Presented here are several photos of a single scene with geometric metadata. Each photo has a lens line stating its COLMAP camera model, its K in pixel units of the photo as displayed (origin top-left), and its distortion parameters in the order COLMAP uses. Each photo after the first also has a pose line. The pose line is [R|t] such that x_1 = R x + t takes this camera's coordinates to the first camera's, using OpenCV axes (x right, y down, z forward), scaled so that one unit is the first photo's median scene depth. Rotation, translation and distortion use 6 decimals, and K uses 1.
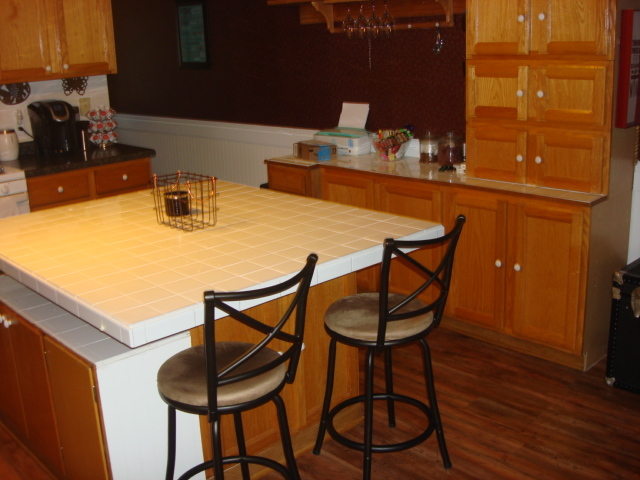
lens RADIAL K [[715.1, 0, 319.7], [0, 715.1, 238.9], [0, 0, 1]] dist [-0.120865, 0.000000]
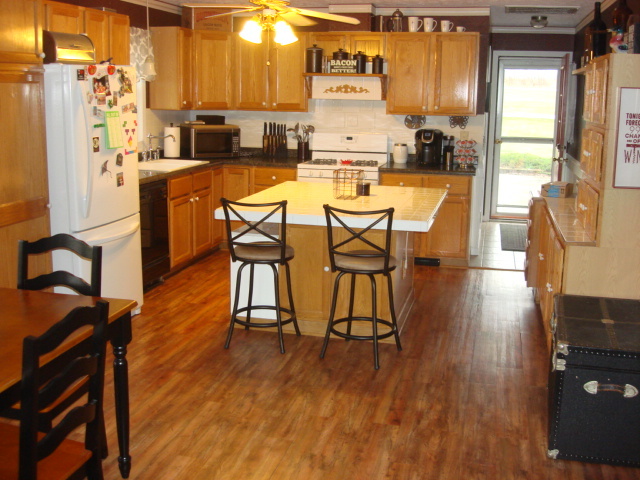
lens RADIAL K [[715.1, 0, 321.7], [0, 715.1, 239.0], [0, 0, 1]] dist [-0.120865, 0.000000]
pose [[0.542541, 0.209811, -0.813406, 0.791260], [-0.261611, 0.962353, 0.073736, -0.021779], [0.798254, 0.172792, 0.577005, -0.033555]]
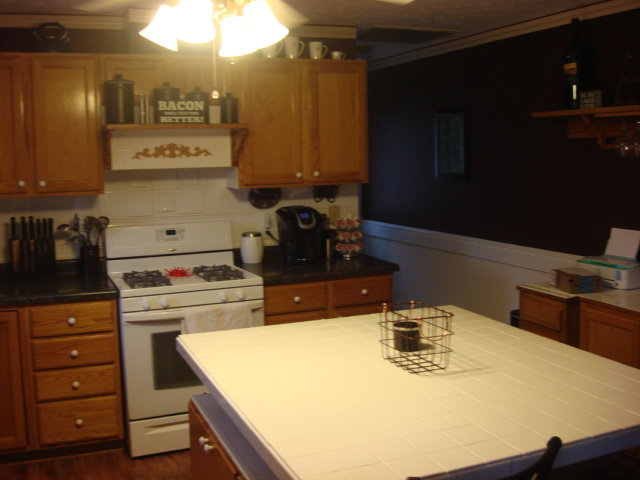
lens RADIAL K [[715.1, 0, 323.3], [0, 715.1, 241.5], [0, 0, 1]] dist [-0.120865, 0.000000]
pose [[0.935190, 0.060772, -0.348893, 0.002553], [-0.109378, 0.986566, -0.121338, -0.031399], [0.336832, 0.151635, 0.929274, 0.081073]]
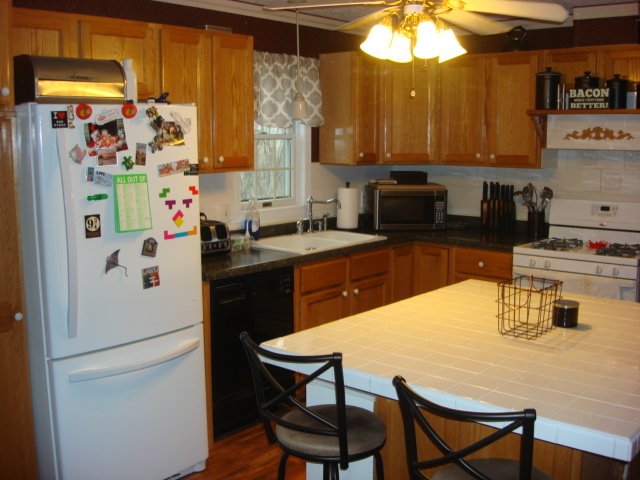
lens RADIAL K [[715.1, 0, 314.5], [0, 715.1, 236.6], [0, 0, 1]] dist [-0.120865, 0.000000]
pose [[0.102572, 0.169916, -0.980106, 0.444809], [-0.269112, 0.953300, 0.137105, -0.124315], [0.957631, 0.249695, 0.143508, 0.355983]]
